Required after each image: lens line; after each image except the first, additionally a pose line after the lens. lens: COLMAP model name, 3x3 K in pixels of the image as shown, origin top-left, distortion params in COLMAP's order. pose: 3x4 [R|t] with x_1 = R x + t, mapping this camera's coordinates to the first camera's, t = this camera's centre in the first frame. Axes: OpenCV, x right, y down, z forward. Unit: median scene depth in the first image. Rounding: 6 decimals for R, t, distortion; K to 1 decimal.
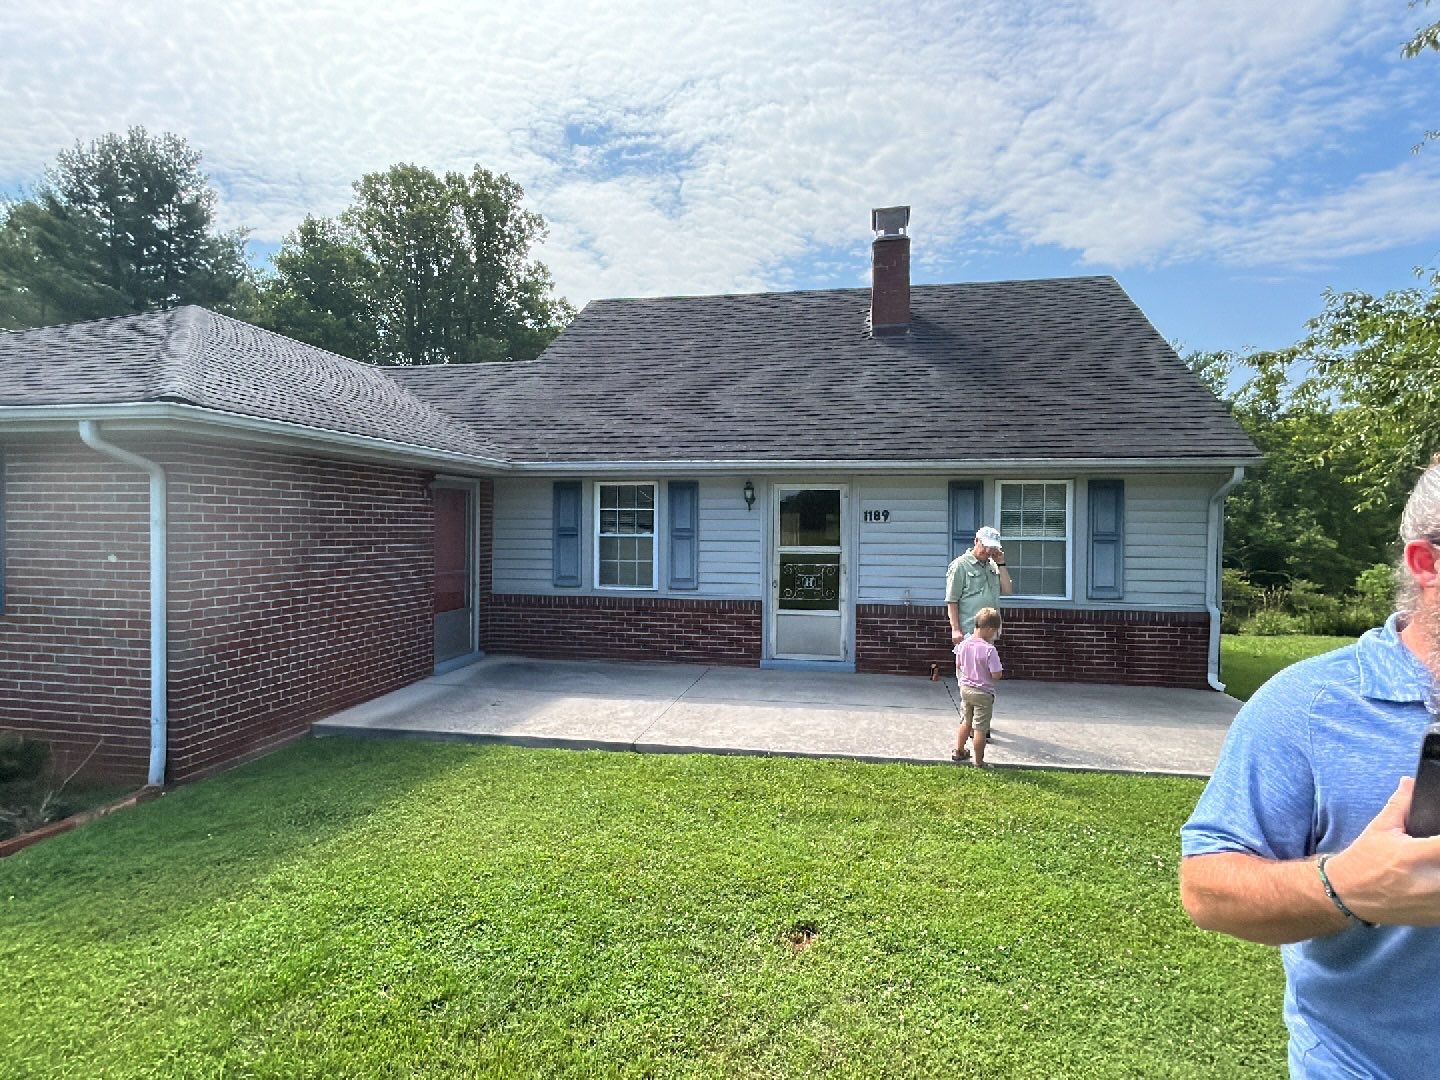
lens RADIAL K [[749.5, 0, 719.1], [0, 749.5, 534.8], [0, 0, 1]] dist [0.003424, -0.000045]
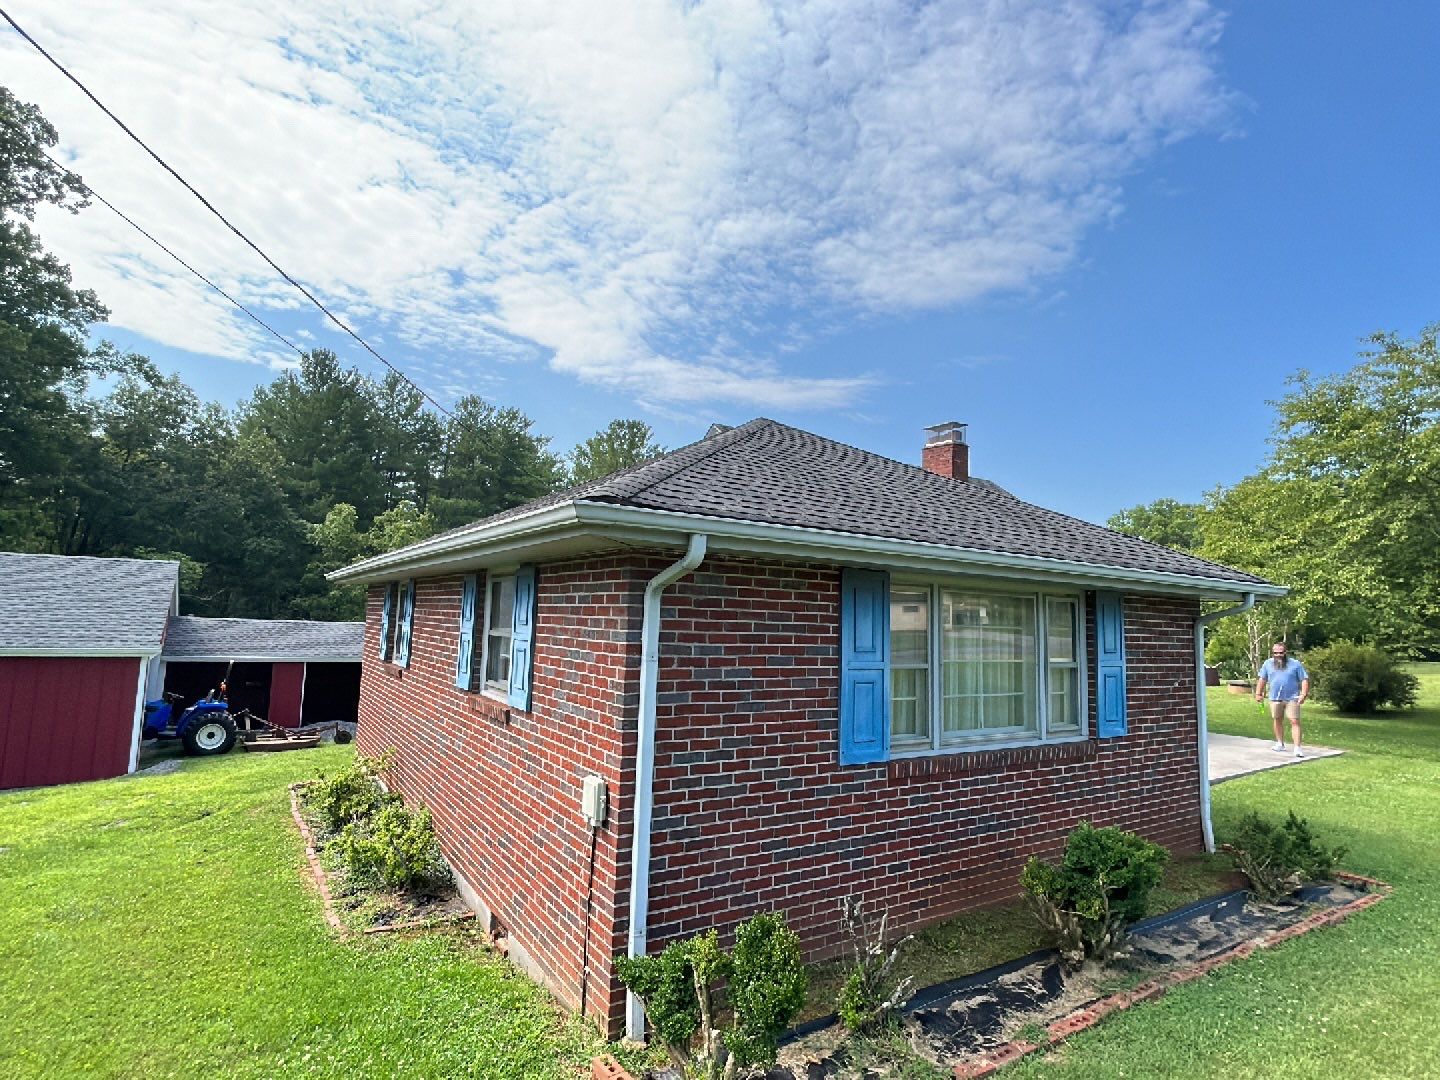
lens RADIAL K [[750.7, 0, 715.9], [0, 750.7, 528.2], [0, 0, 1]] dist [0.000234, -0.000727]
pose [[0.713397, 0.098859, 0.693752, -1.397007], [-0.018667, 0.992329, -0.122211, -0.039802], [-0.700511, 0.074235, 0.709770, 0.352989]]
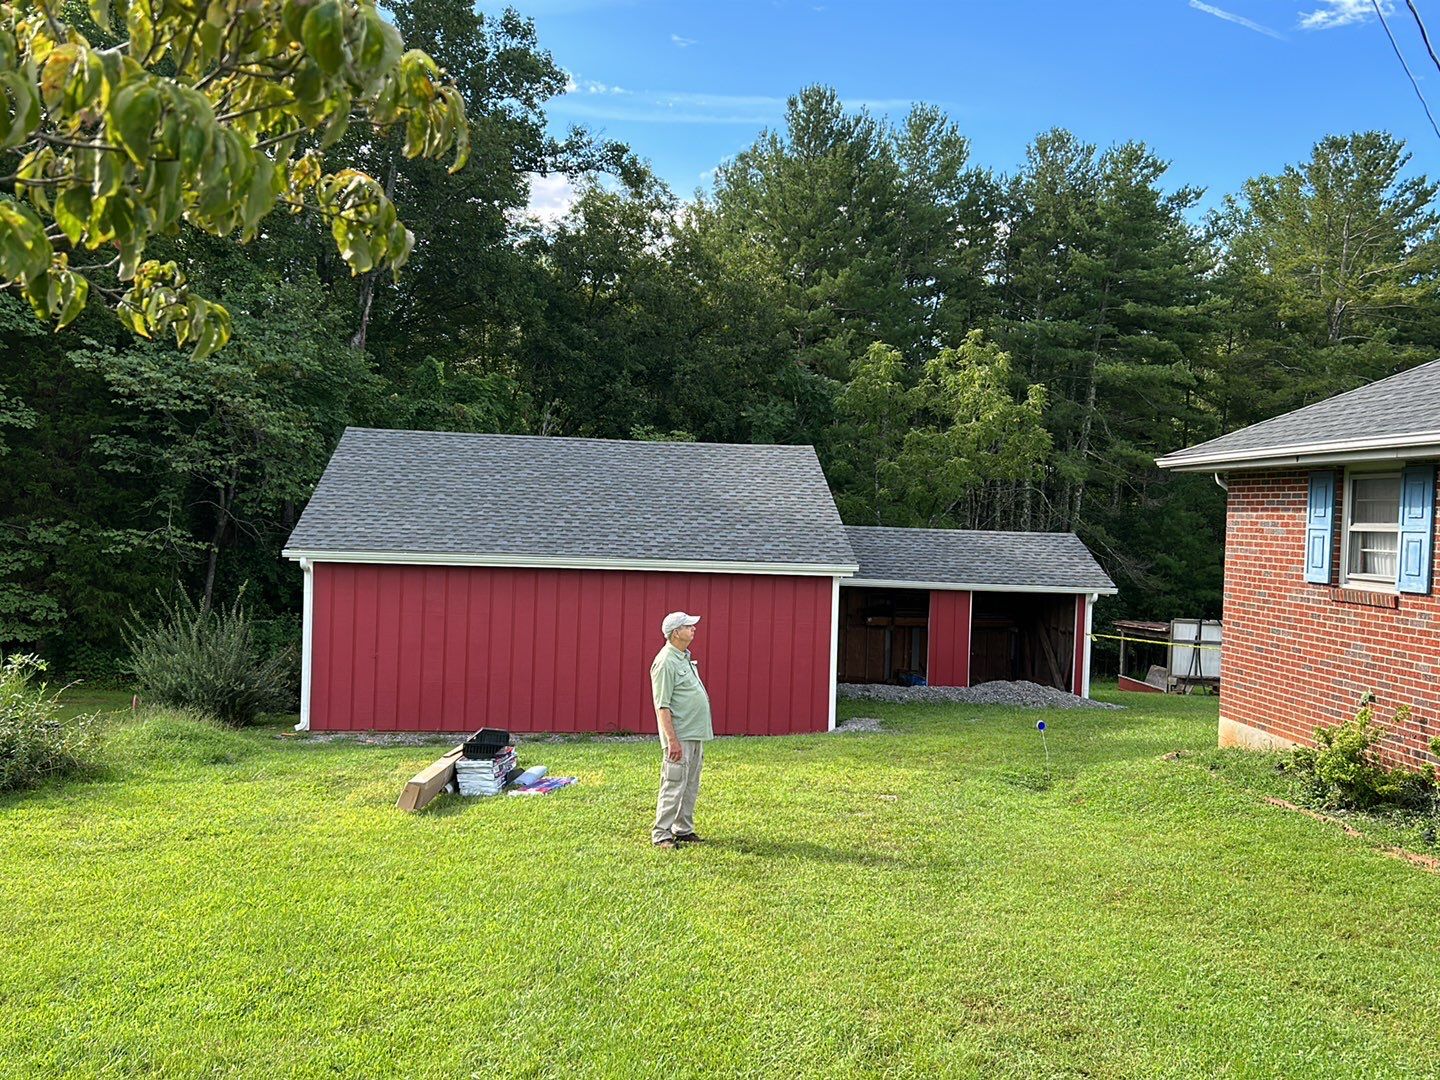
lens RADIAL K [[1382.2, 0, 718.4], [0, 1382.2, 532.6], [0, 0, 1]] dist [0.132331, -0.262237]
pose [[0.959614, 0.015393, 0.280898, -1.928546], [-0.018879, 0.999775, 0.009708, -0.026456], [-0.280686, -0.014619, 0.959688, 0.312229]]
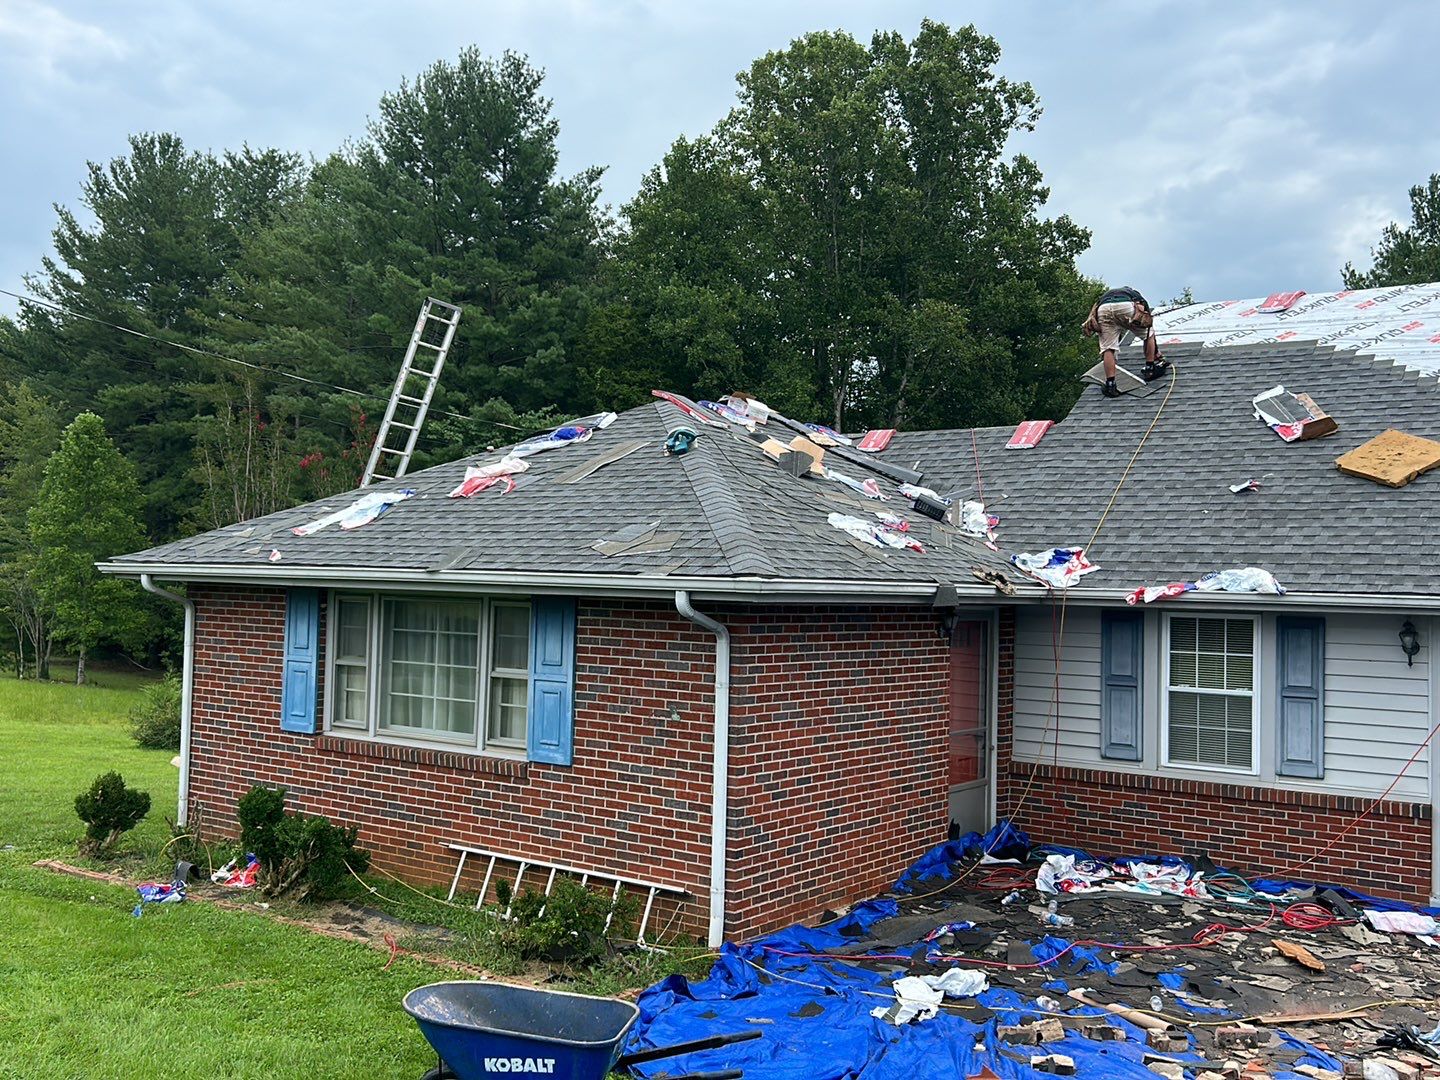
lens RADIAL K [[1382.2, 0, 718.4], [0, 1382.2, 532.6], [0, 0, 1]] dist [0.132331, -0.262237]
pose [[0.908034, -0.000243, -0.418897, 0.005840], [-0.023835, 0.998350, -0.052245, -0.069383], [0.418218, 0.057424, 0.906530, -0.381605]]
